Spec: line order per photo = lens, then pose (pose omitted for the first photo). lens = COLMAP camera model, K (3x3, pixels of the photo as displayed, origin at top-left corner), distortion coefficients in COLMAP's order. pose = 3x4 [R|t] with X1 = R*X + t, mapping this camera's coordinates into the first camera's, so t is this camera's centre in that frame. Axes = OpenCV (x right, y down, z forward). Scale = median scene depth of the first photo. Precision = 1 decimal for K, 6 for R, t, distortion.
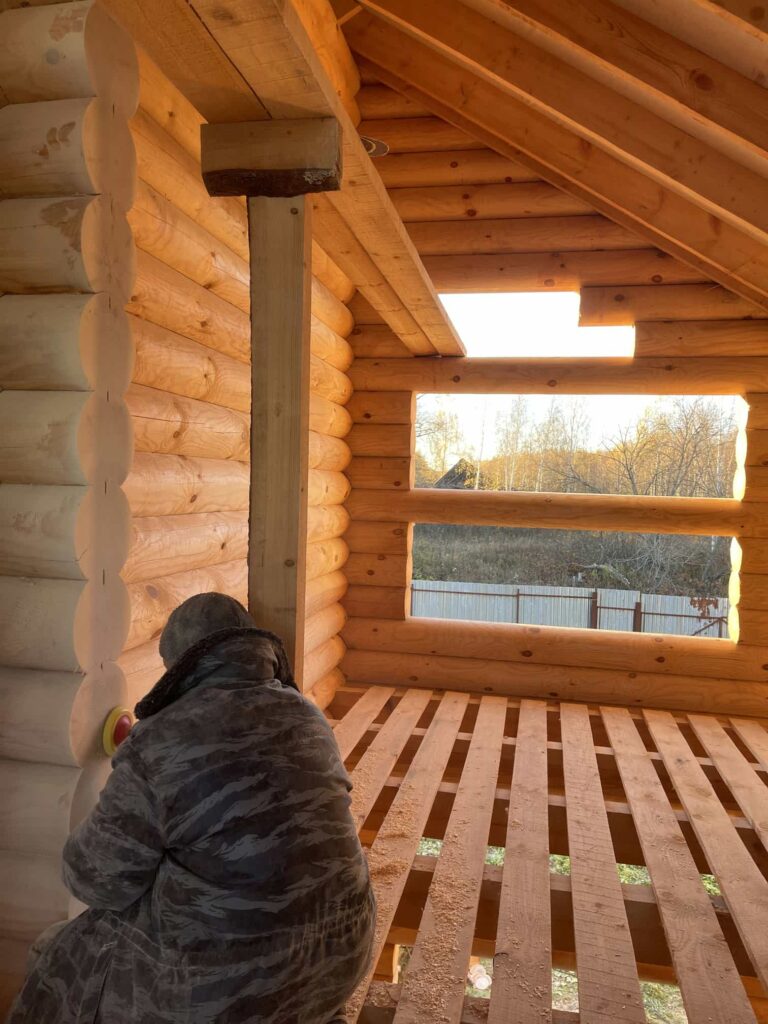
lens RADIAL K [[775.8, 0, 387.8], [0, 775.8, 518.9], [0, 0, 1]] dist [0.061385, -0.076109]
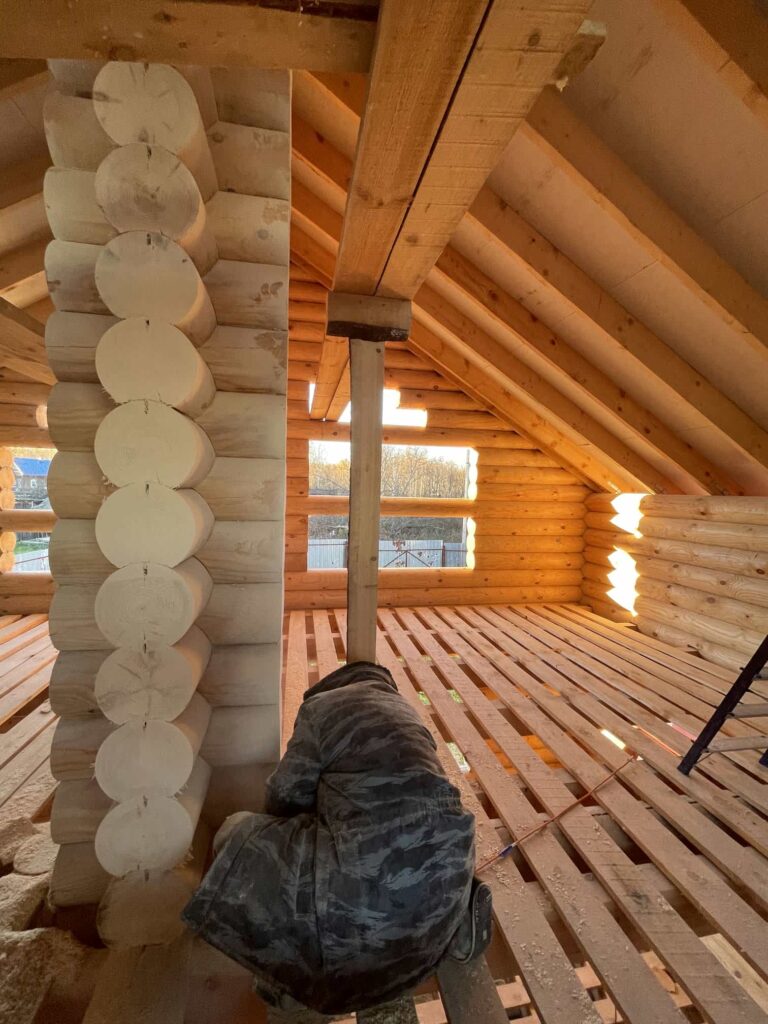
lens RADIAL K [[426.6, 0, 380.6], [0, 426.6, 508.5], [0, 0, 1]] dist [0.001280, 0.000084]
pose [[0.926817, -0.026974, 0.374544, -0.202368], [0.019892, 0.999543, 0.022762, -0.032201], [-0.374987, -0.013646, 0.926930, 0.061215]]
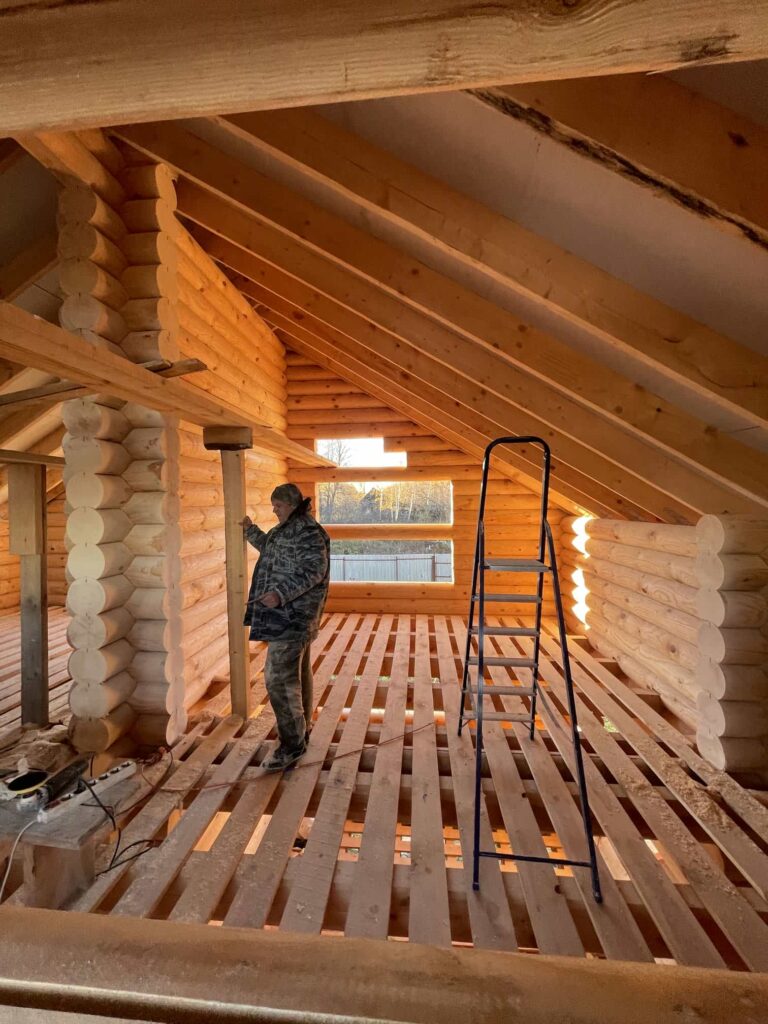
lens RADIAL K [[412.3, 0, 381.9], [0, 412.3, 507.3], [0, 0, 1]] dist [-0.000729, -0.000080]
pose [[0.993161, -0.044443, 0.107962, 0.104951], [0.047349, 0.998578, -0.024506, -0.058528], [-0.106719, 0.029451, 0.993853, -0.252472]]
